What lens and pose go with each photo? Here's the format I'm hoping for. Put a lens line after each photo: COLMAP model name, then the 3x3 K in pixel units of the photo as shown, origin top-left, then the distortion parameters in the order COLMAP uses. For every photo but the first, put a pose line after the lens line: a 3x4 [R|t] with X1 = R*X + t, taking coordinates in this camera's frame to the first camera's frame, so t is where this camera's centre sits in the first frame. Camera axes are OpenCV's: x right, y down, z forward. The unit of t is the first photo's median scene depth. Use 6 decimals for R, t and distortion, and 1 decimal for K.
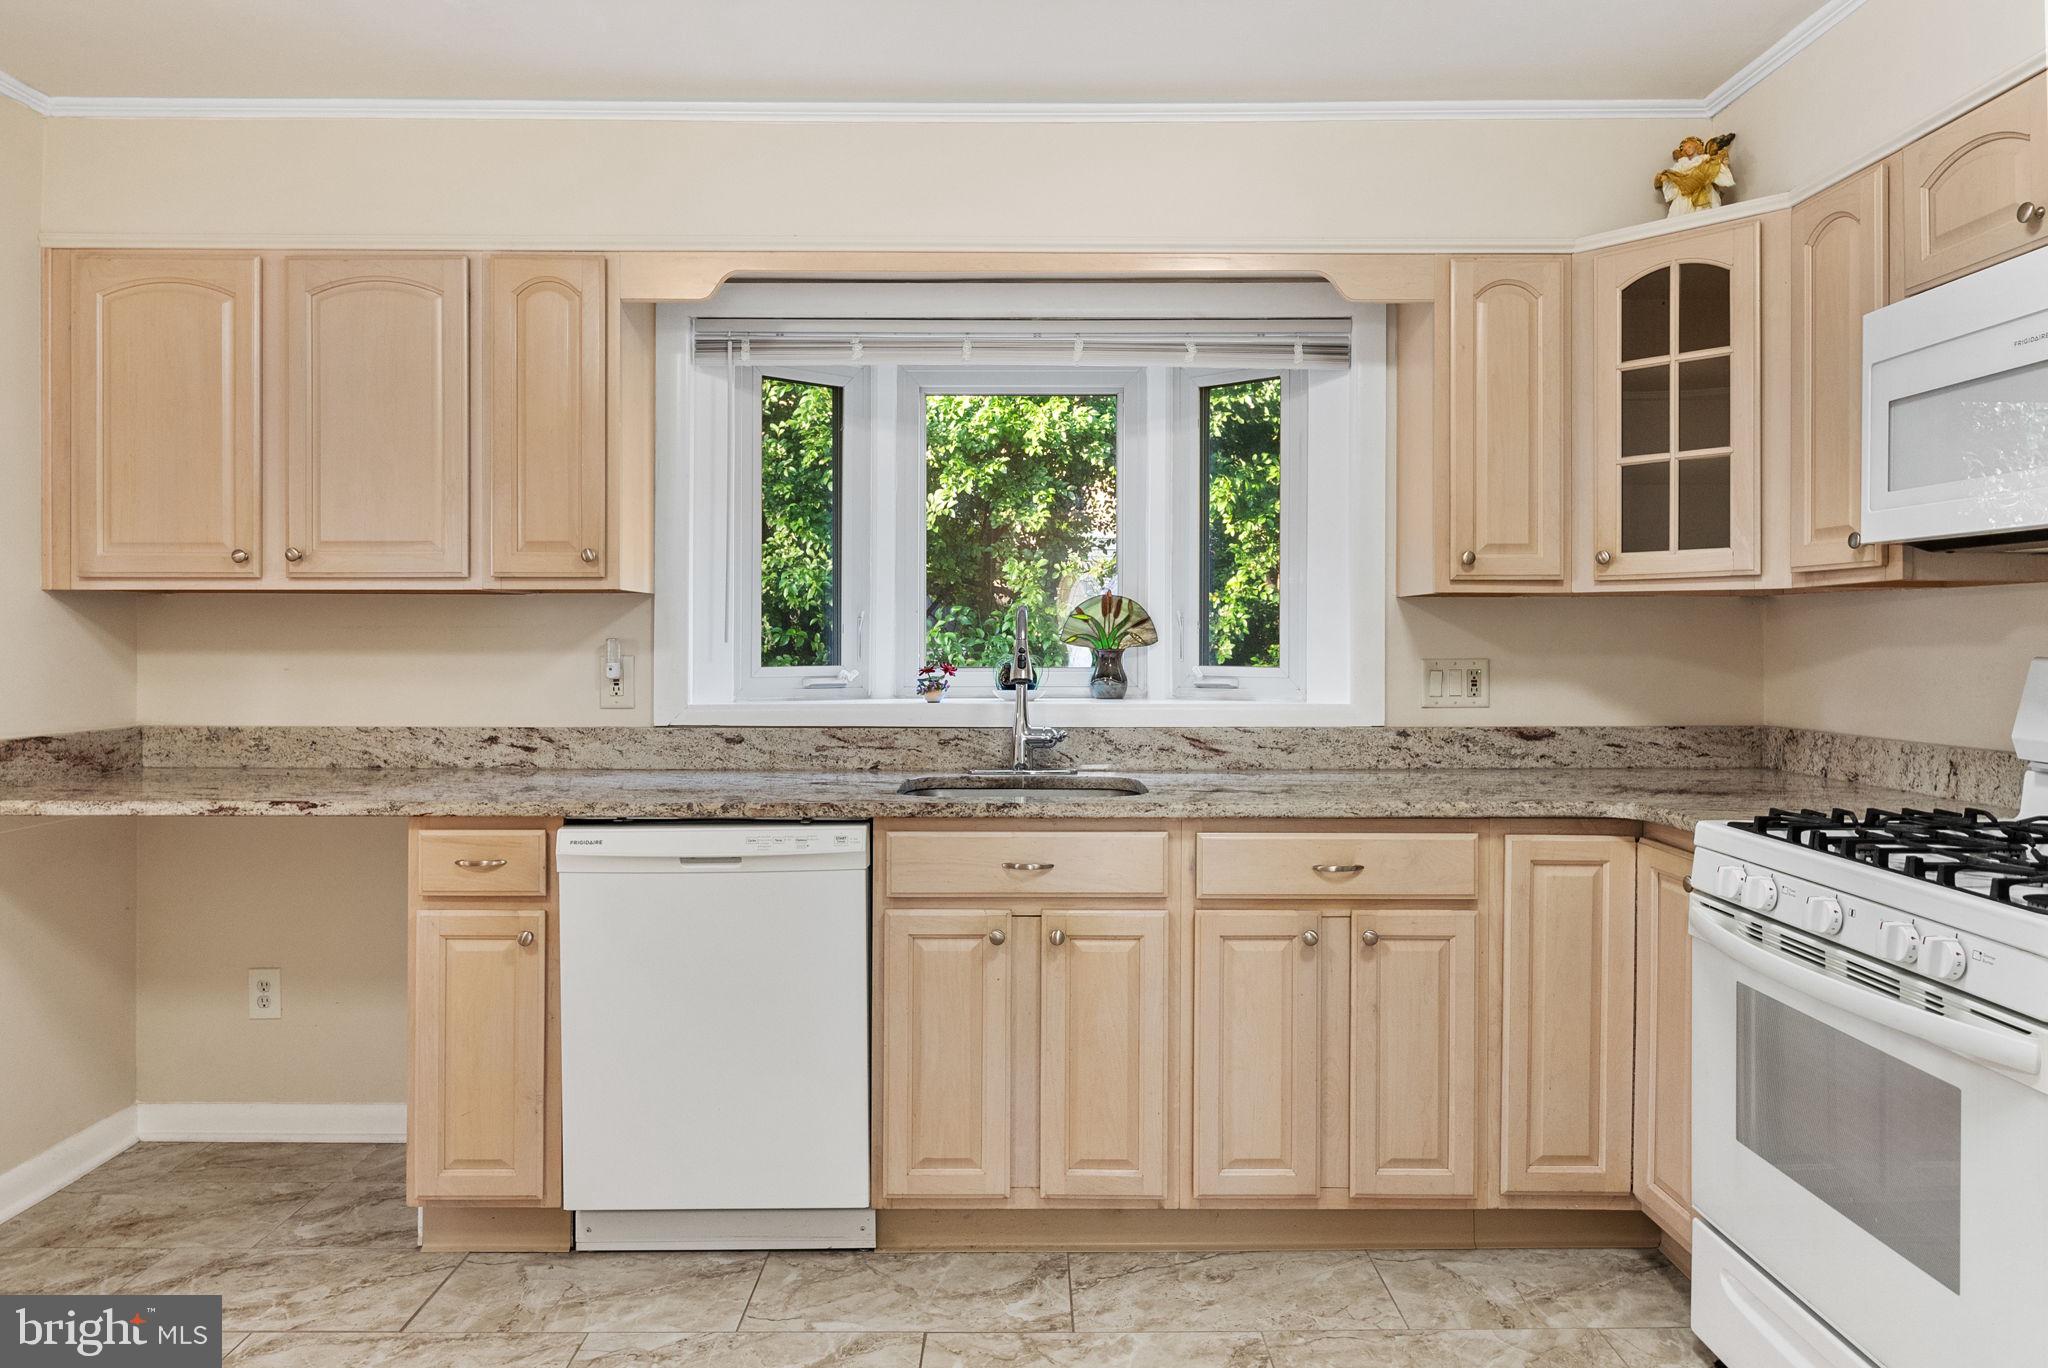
lens RADIAL K [[1270.7, 0, 1024.6], [0, 1270.7, 633.6], [0, 0, 1]] dist [-0.004679, 0.001249]
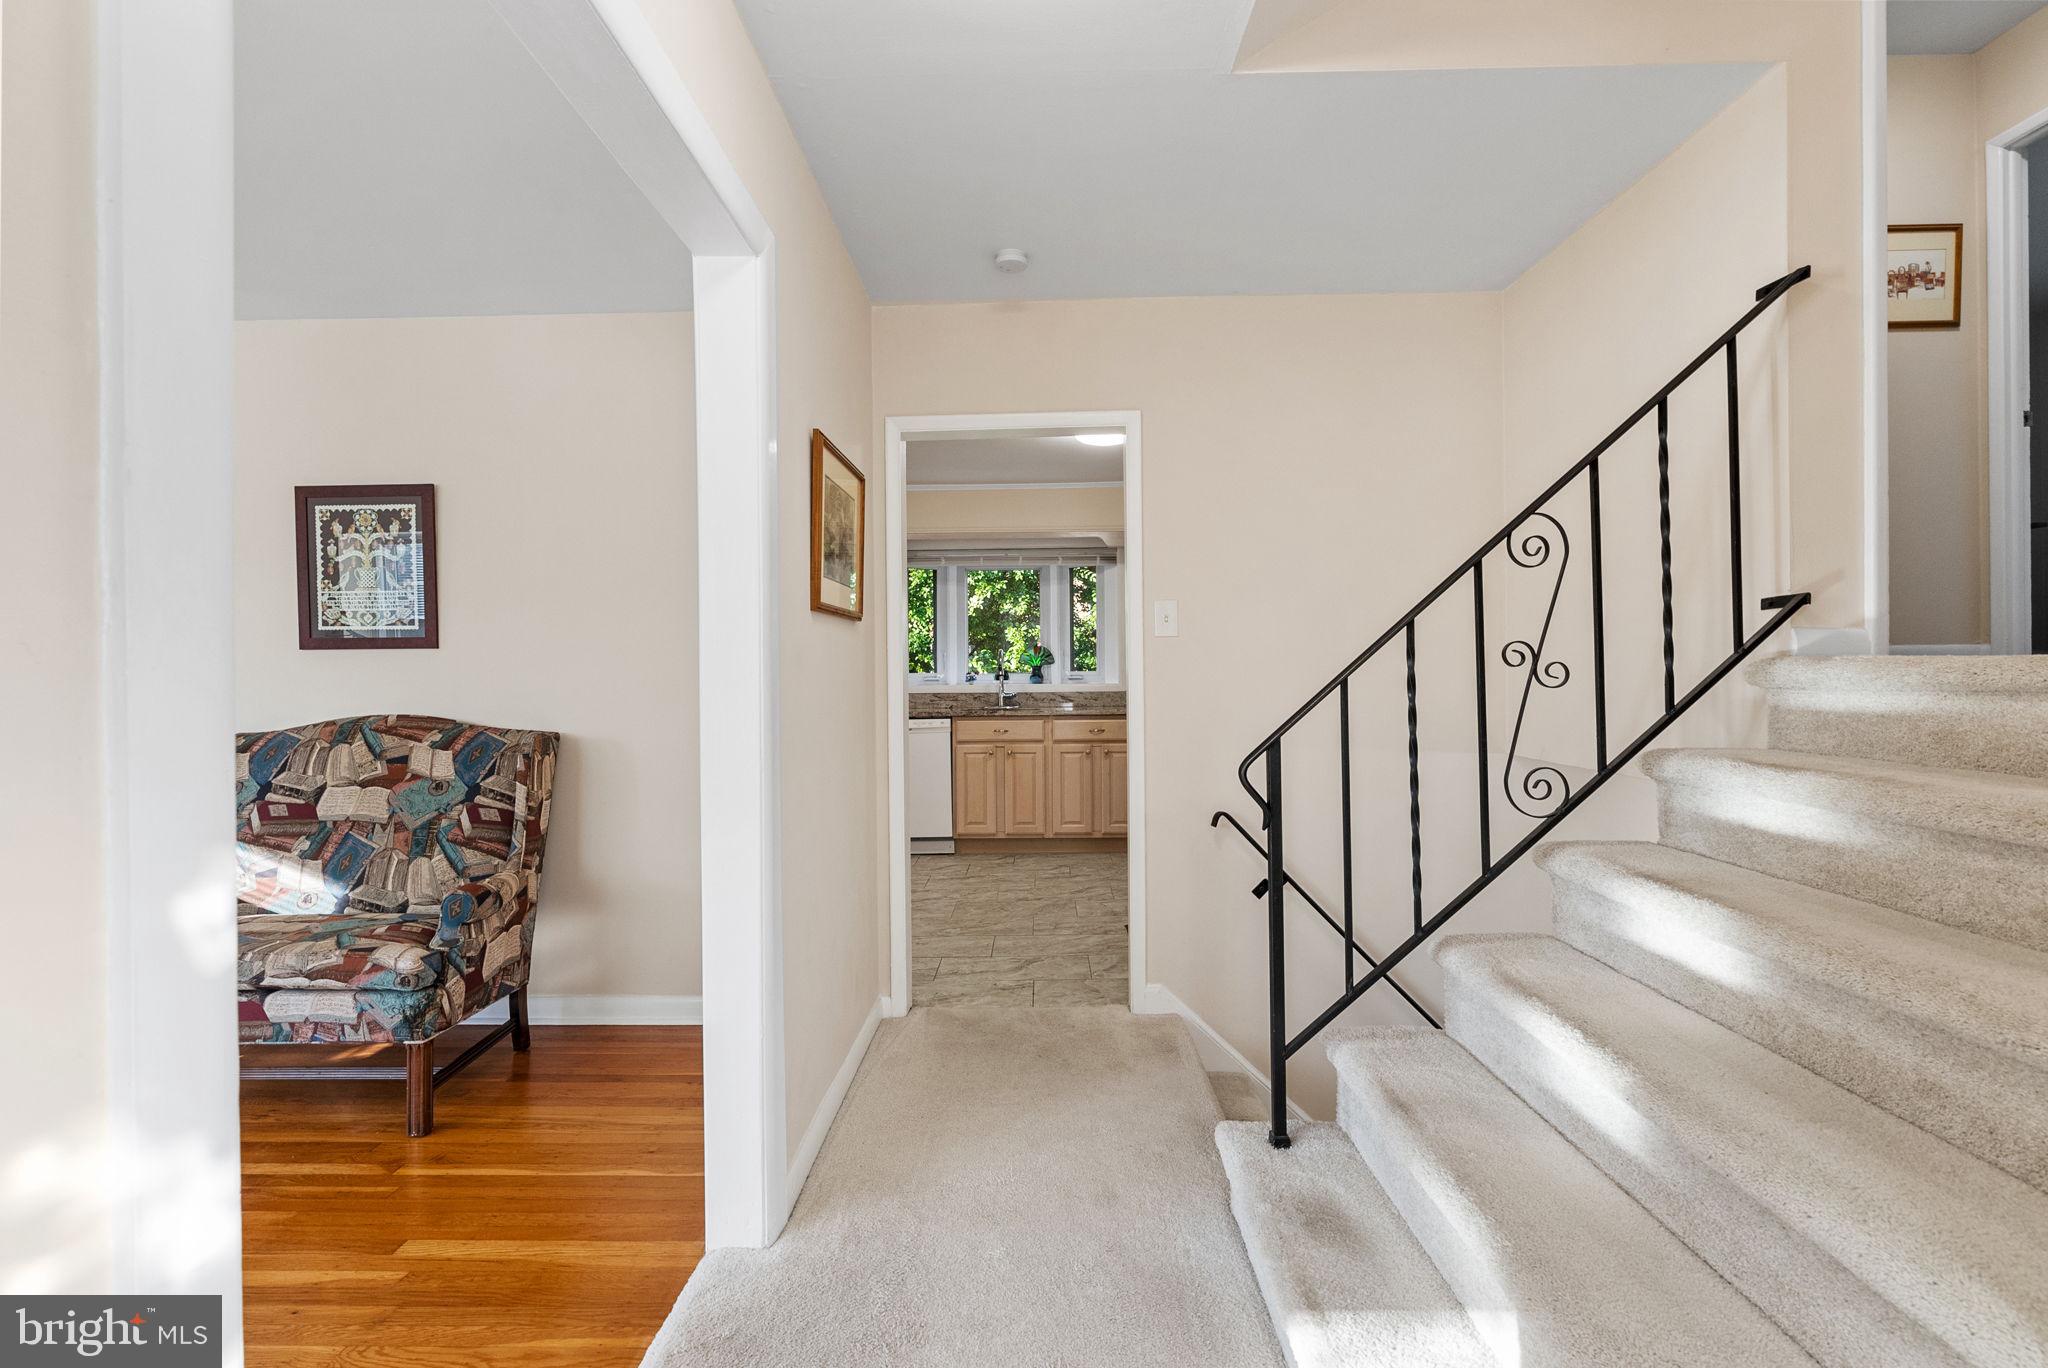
lens RADIAL K [[929.2, 0, 1024.9], [0, 929.2, 677.9], [0, 0, 1]] dist [-0.004925, 0.000265]
pose [[0.999704, -0.011947, -0.021191, 0.102616], [0.012115, 0.999896, 0.007818, 0.027604], [0.021096, -0.008072, 0.999745, -1.190971]]
